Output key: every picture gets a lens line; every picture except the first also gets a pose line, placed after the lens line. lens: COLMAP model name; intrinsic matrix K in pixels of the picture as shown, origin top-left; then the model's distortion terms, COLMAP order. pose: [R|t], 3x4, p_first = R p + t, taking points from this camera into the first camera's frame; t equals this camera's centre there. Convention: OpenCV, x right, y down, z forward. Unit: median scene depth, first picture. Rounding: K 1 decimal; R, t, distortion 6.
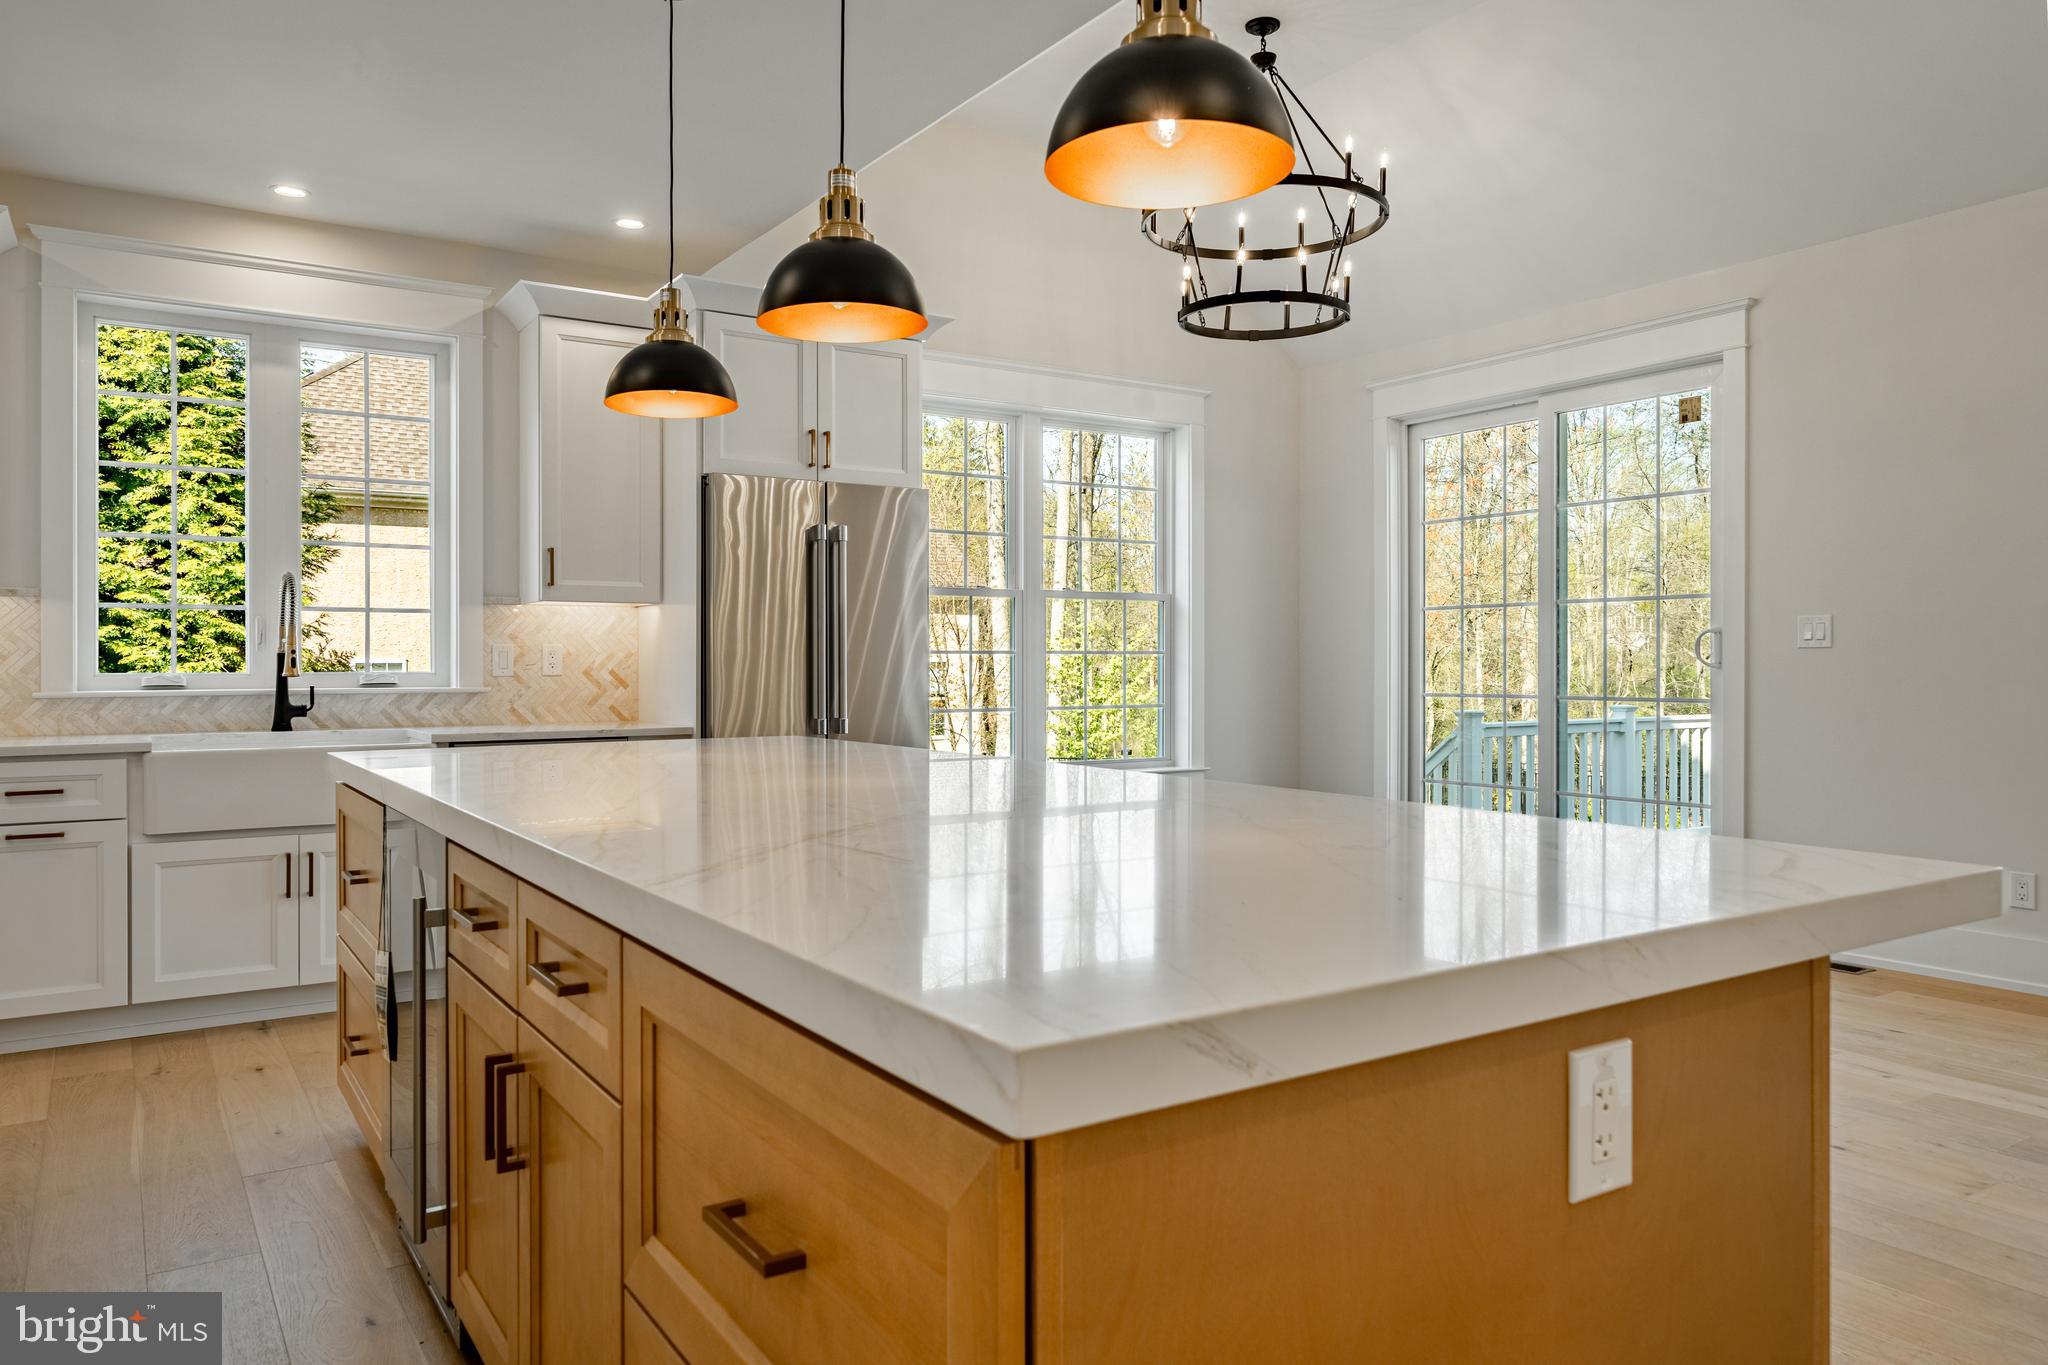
lens RADIAL K [[1406.4, 0, 1007.1], [0, 1406.4, 651.9], [0, 0, 1]] dist [0.001877, -0.004900]
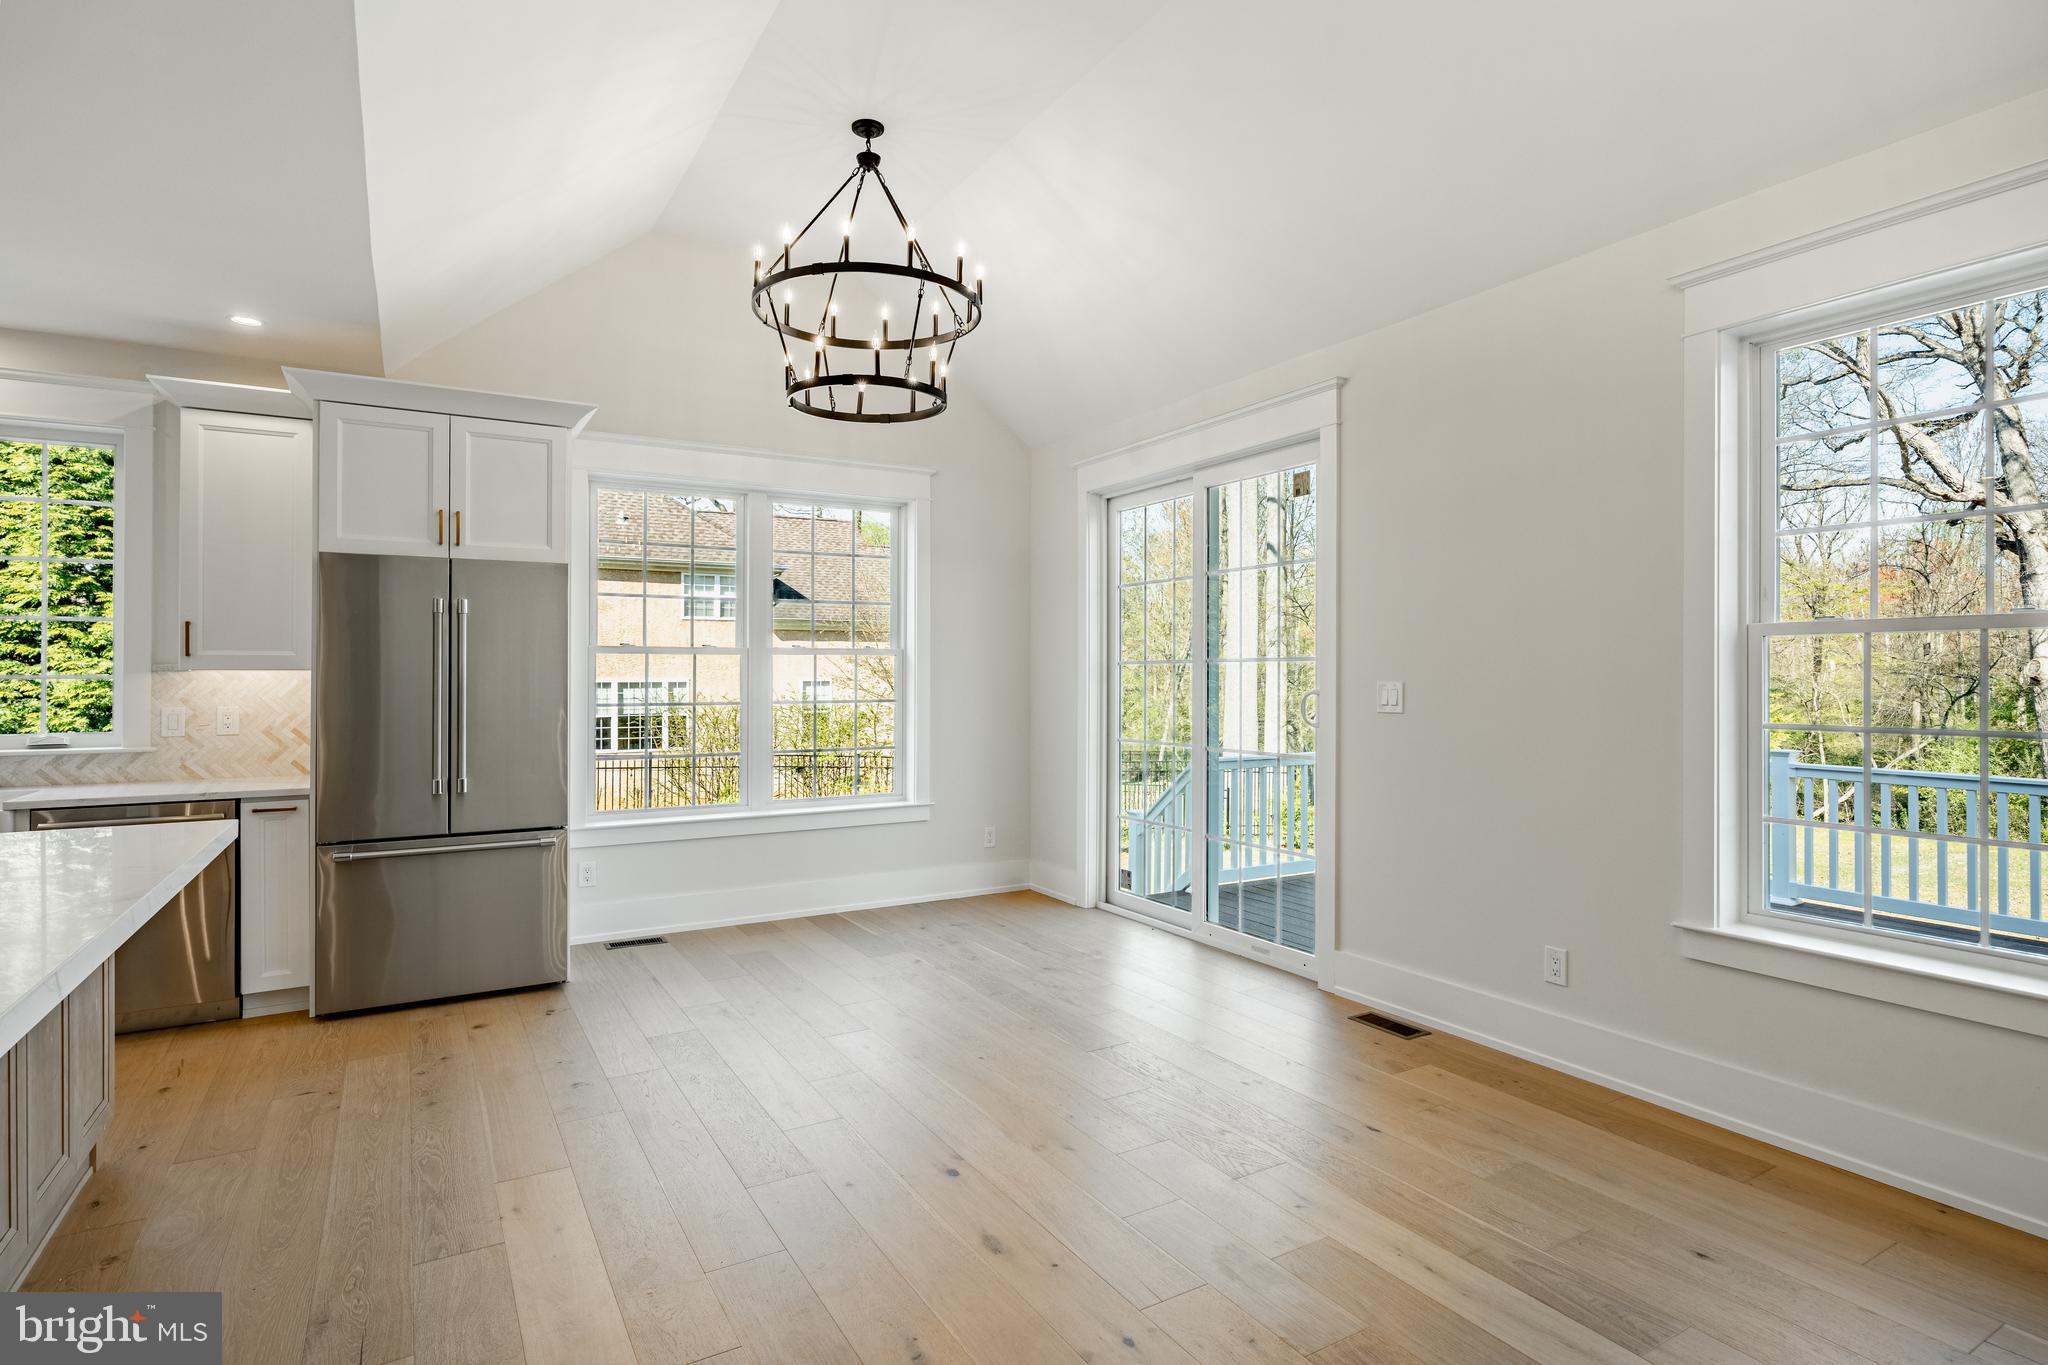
lens RADIAL K [[1057.1, 0, 1007.6], [0, 1057.1, 656.3], [0, 0, 1]] dist [-0.003885, 0.003022]
pose [[0.998874, -0.000903, -0.047442, 0.339481], [0.000474, 0.999959, -0.009063, -0.038586], [0.047448, 0.009030, 0.998833, 0.214746]]
